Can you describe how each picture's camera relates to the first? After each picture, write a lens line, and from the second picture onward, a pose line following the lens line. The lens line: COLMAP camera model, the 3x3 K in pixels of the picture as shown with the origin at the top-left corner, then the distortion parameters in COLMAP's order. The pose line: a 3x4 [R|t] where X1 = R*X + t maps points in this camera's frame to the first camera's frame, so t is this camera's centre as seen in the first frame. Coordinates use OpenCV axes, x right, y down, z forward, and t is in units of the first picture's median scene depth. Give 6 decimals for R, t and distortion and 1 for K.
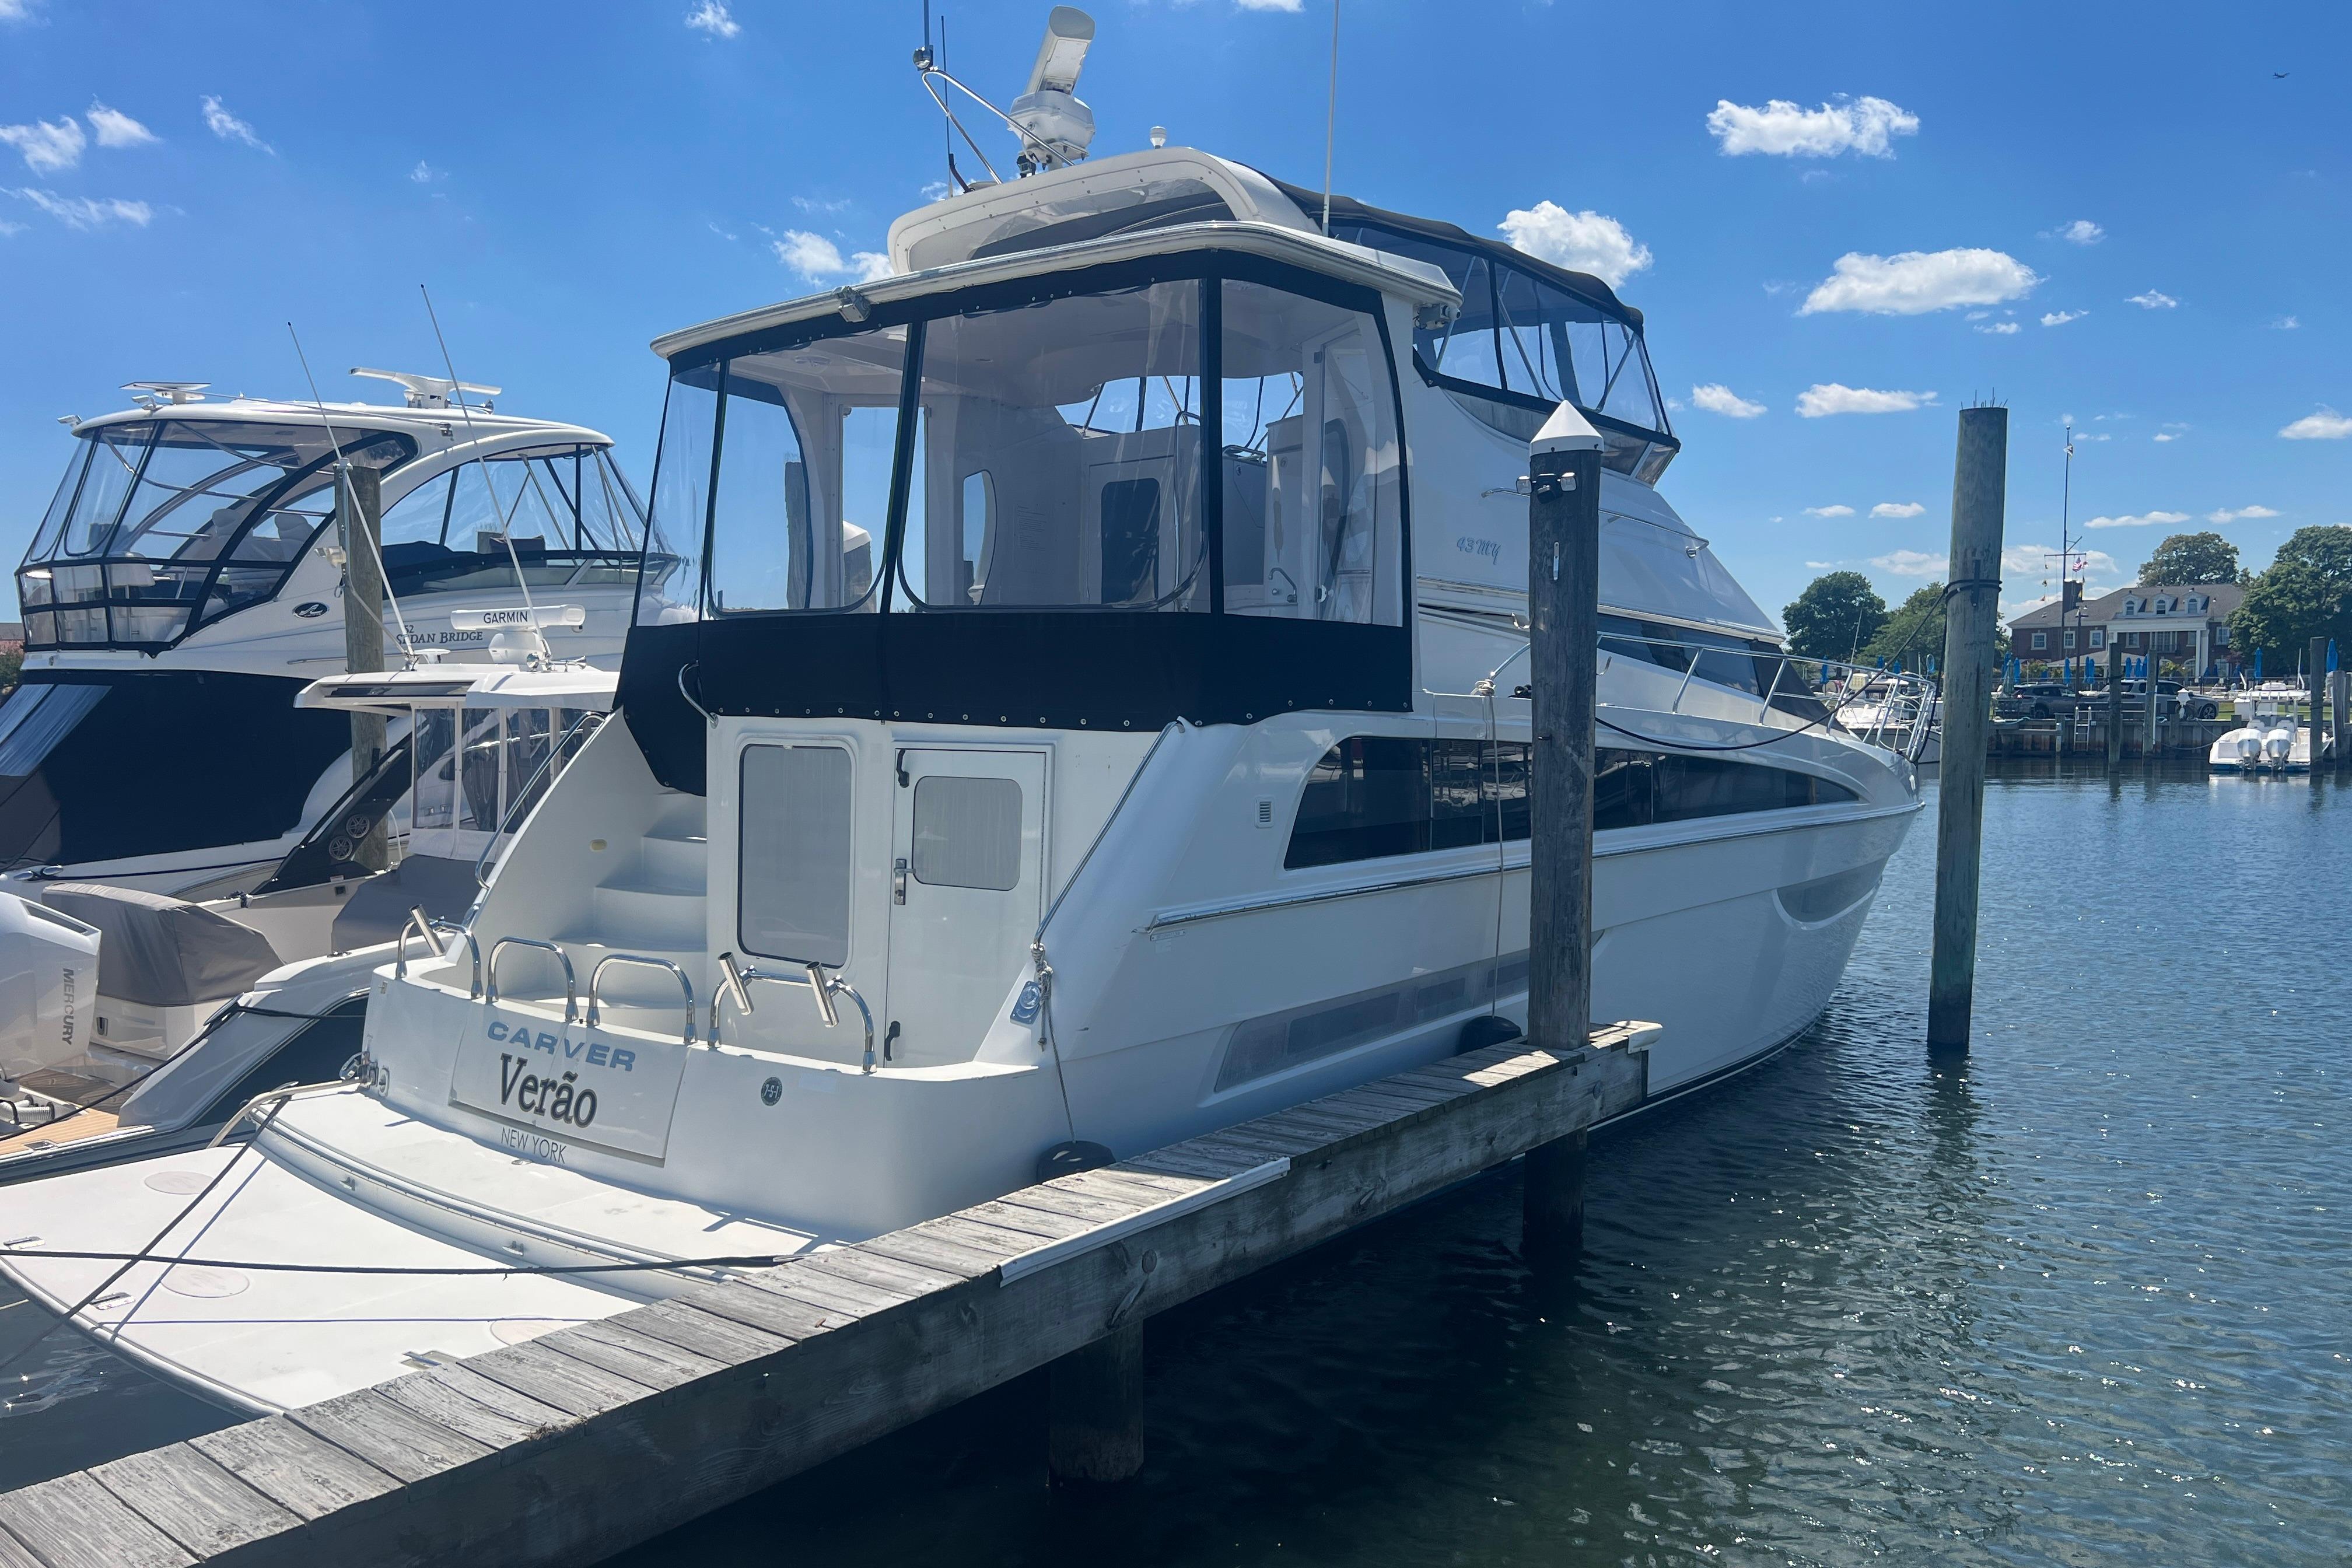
lens RADIAL K [[1720.1, 0, 1235.9], [0, 1720.1, 788.3], [0, 0, 1]] dist [0.010210, -0.093980]
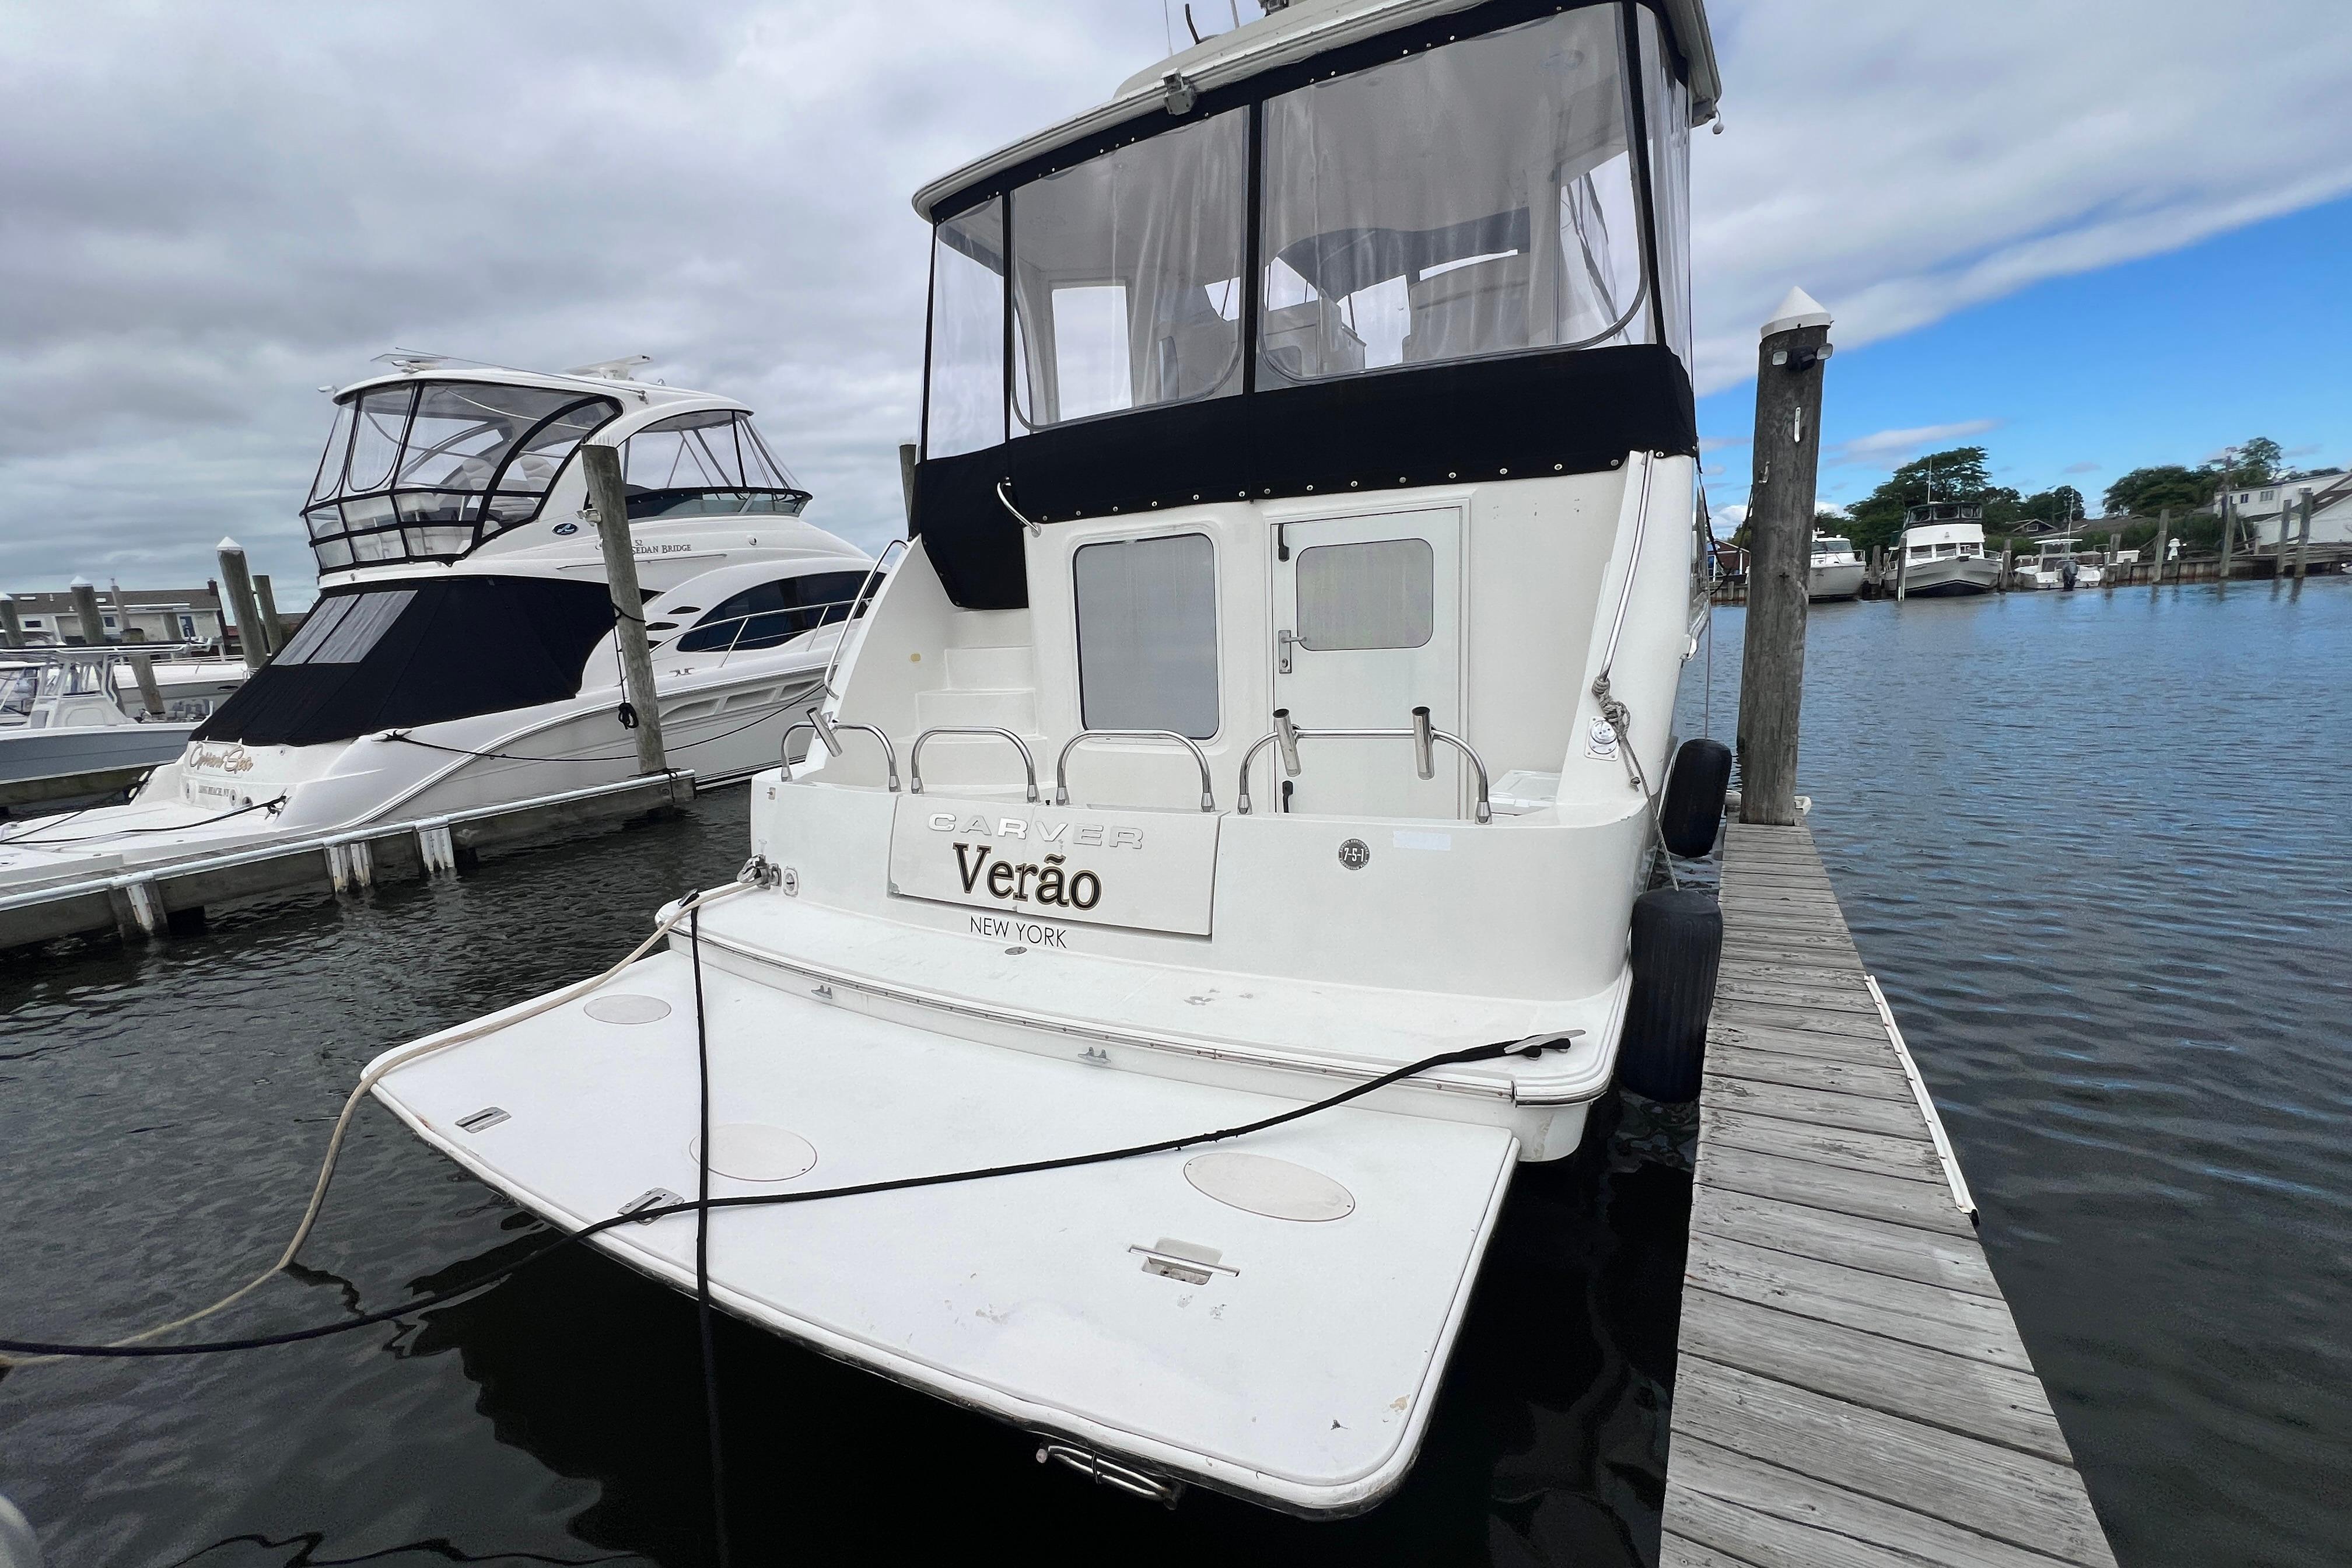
lens RADIAL K [[950.5, 0, 1119.5], [0, 950.5, 792.3], [0, 0, 1]] dist [-0.029785, 0.000392]
pose [[0.993898, -0.081240, 0.074612, -0.347754], [0.071027, 0.988889, 0.130587, 0.056160], [-0.084391, -0.124491, 0.988625, 0.421455]]
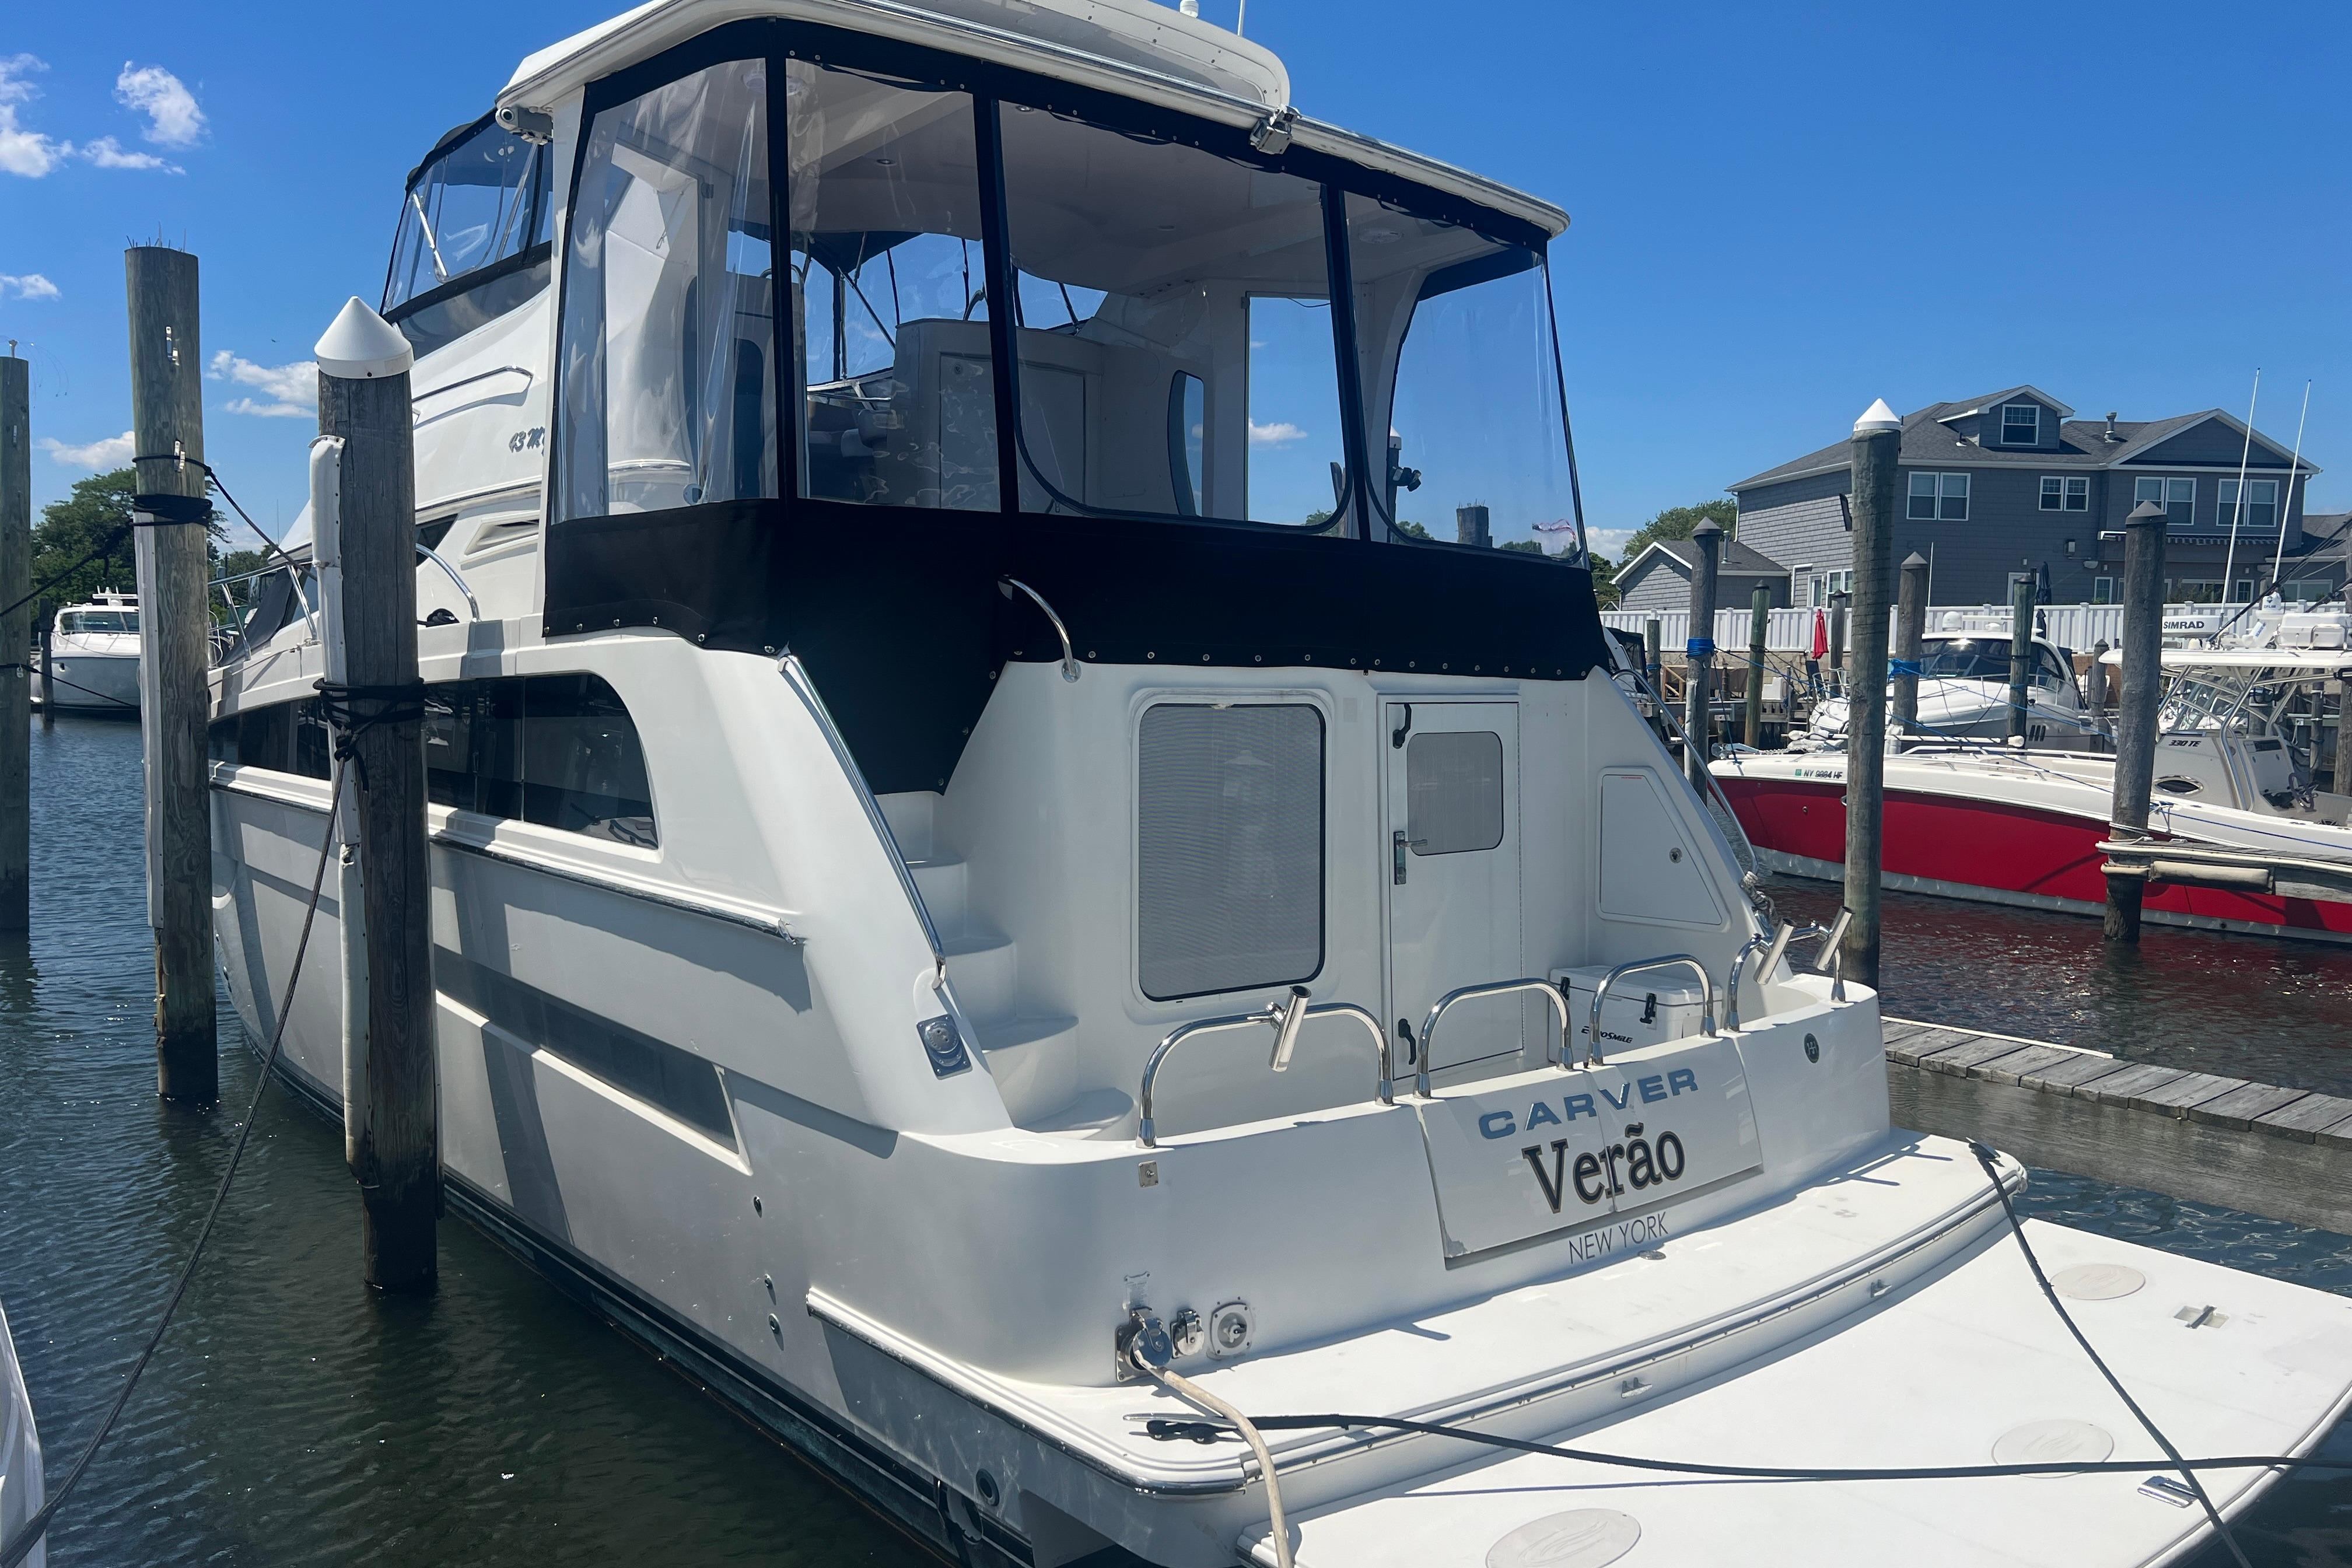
lens RADIAL K [[1720.1, 0, 1235.9], [0, 1720.1, 788.3], [0, 0, 1]] dist [0.010210, -0.093980]
pose [[0.223421, -0.066475, 0.972453, -1.049952], [0.037960, 0.997508, 0.059467, -0.034925], [-0.973983, 0.023628, 0.225388, 0.892519]]
